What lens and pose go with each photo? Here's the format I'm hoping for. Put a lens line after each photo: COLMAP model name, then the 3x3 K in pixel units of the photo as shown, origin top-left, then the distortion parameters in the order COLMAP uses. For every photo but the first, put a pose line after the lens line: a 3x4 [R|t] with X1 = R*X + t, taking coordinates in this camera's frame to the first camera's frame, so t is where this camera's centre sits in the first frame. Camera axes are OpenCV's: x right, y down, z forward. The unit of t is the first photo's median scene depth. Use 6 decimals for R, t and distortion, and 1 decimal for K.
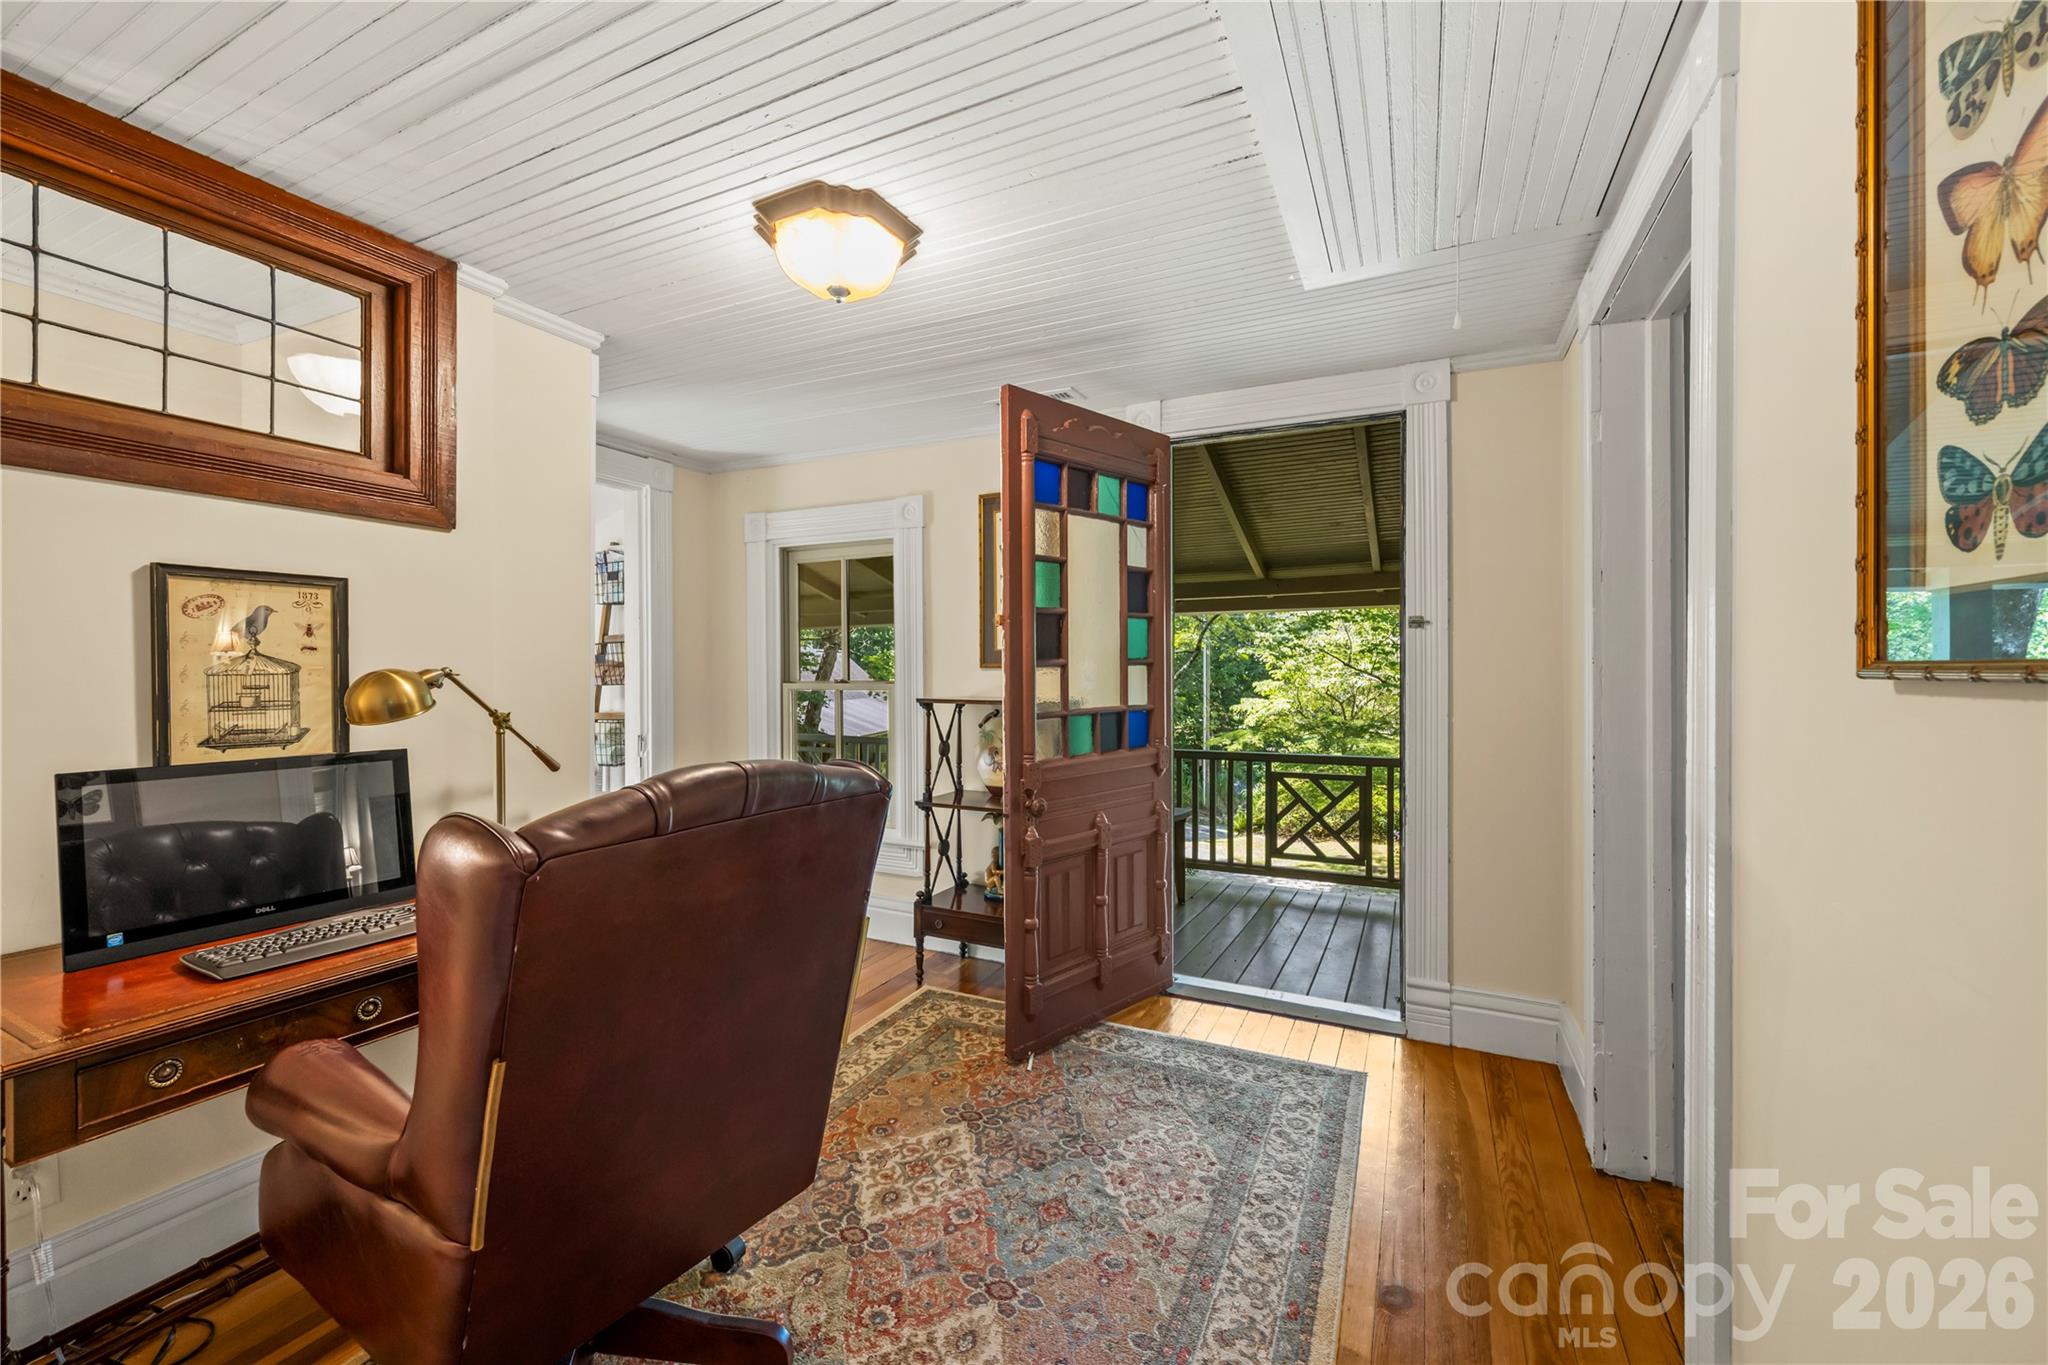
lens RADIAL K [[815.0, 0, 1030.4], [0, 815.0, 675.7], [0, 0, 1]] dist [-0.000108, -0.000158]
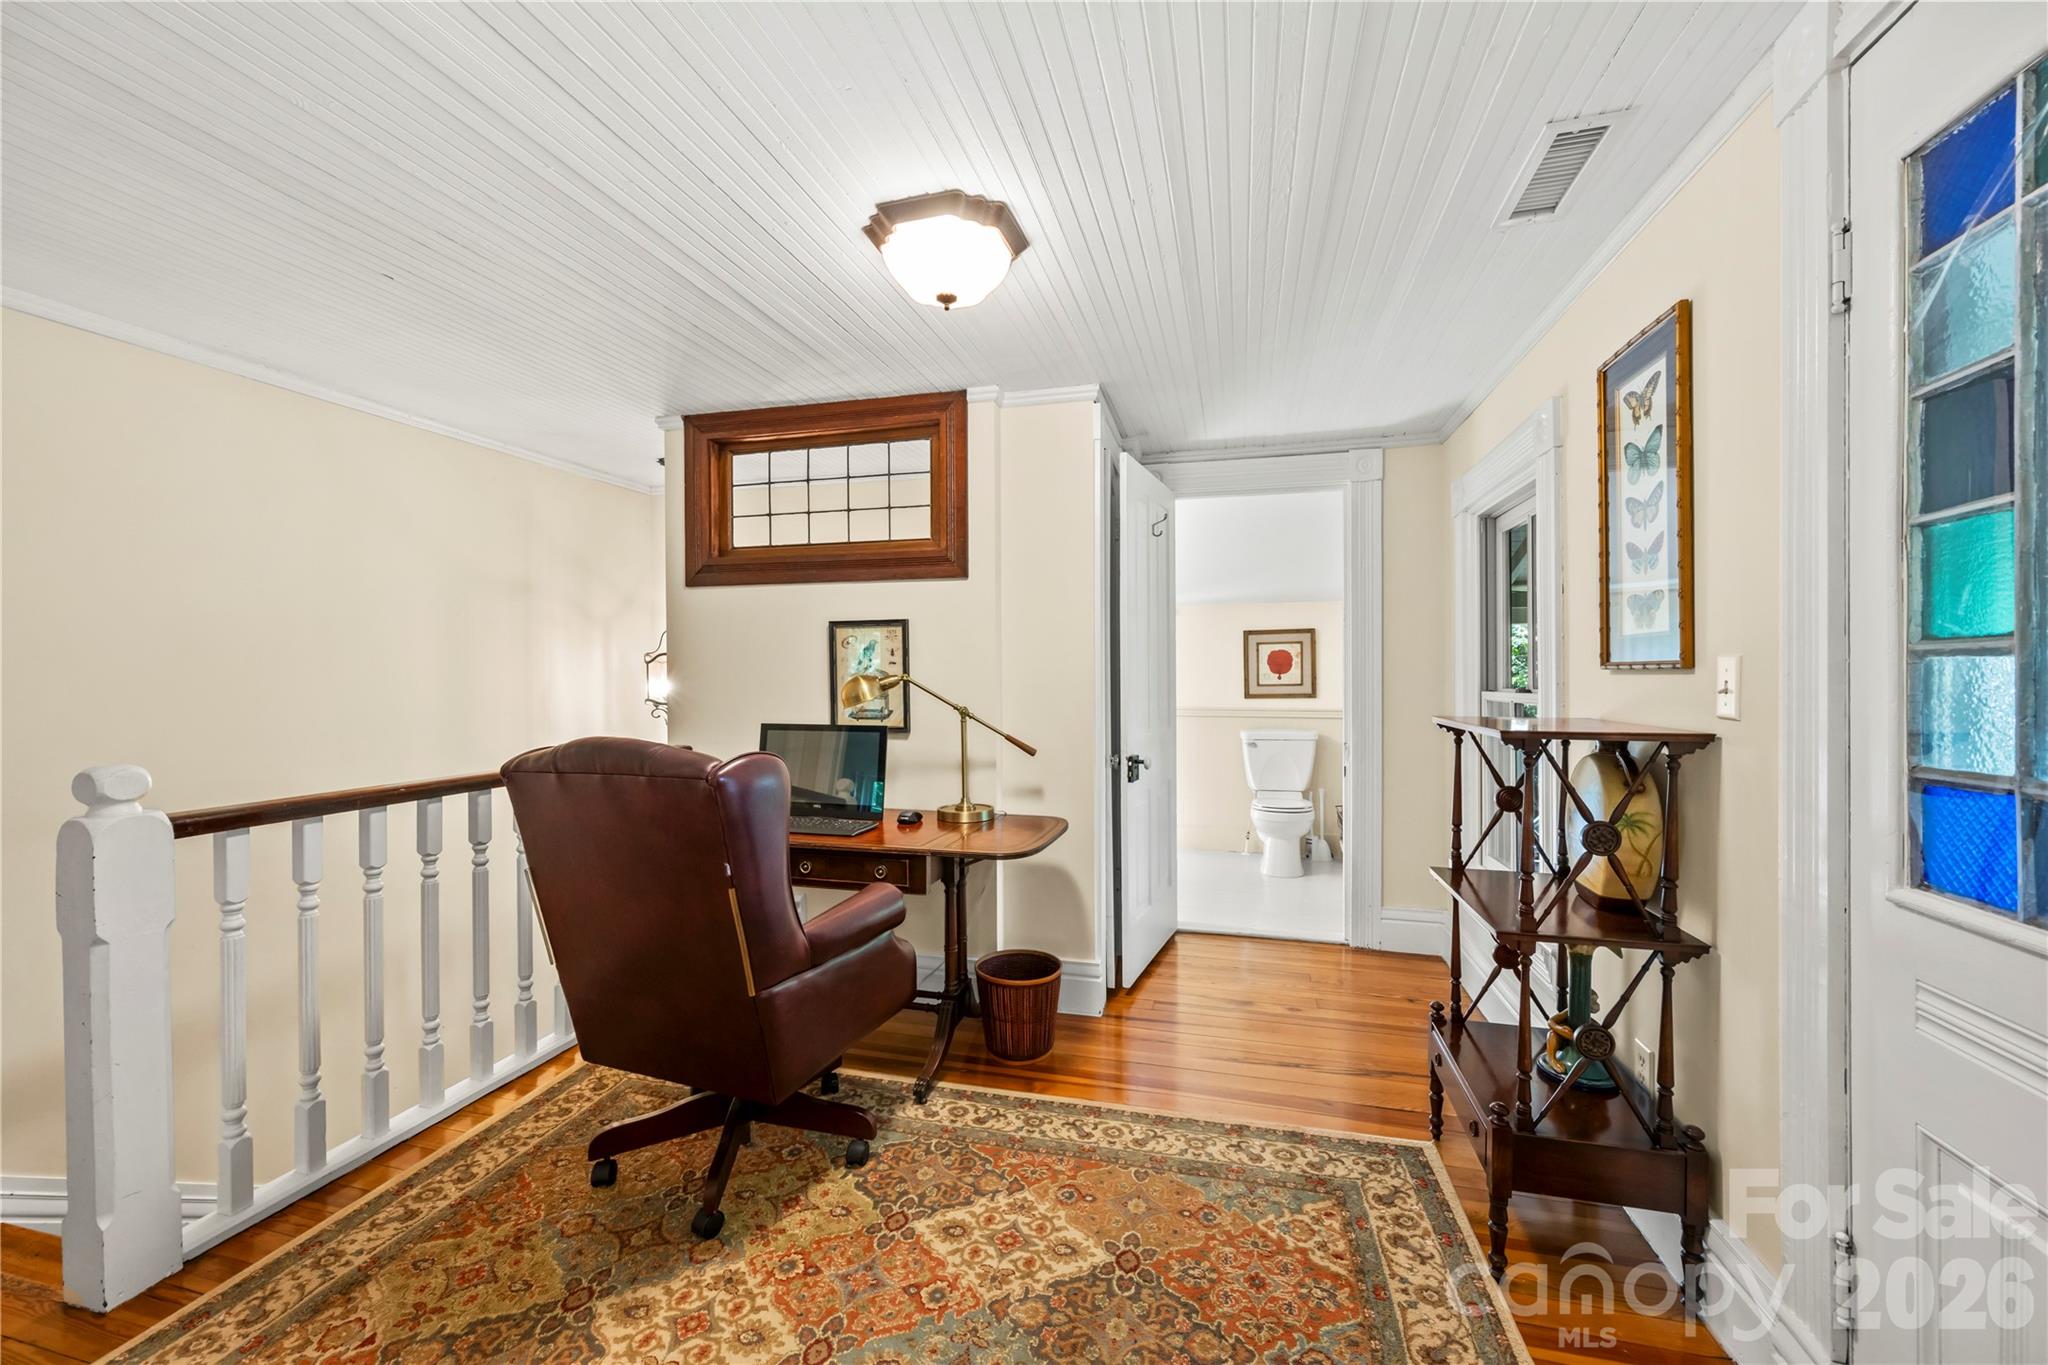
lens RADIAL K [[815.0, 0, 1028.6], [0, 815.0, 682.0], [0, 0, 1]] dist [-0.000108, -0.000158]
pose [[0.185023, 0.005125, -0.982721, 0.748437], [-0.001654, 0.999987, 0.004903, -0.002541], [0.982733, 0.000718, 0.185029, 0.881230]]
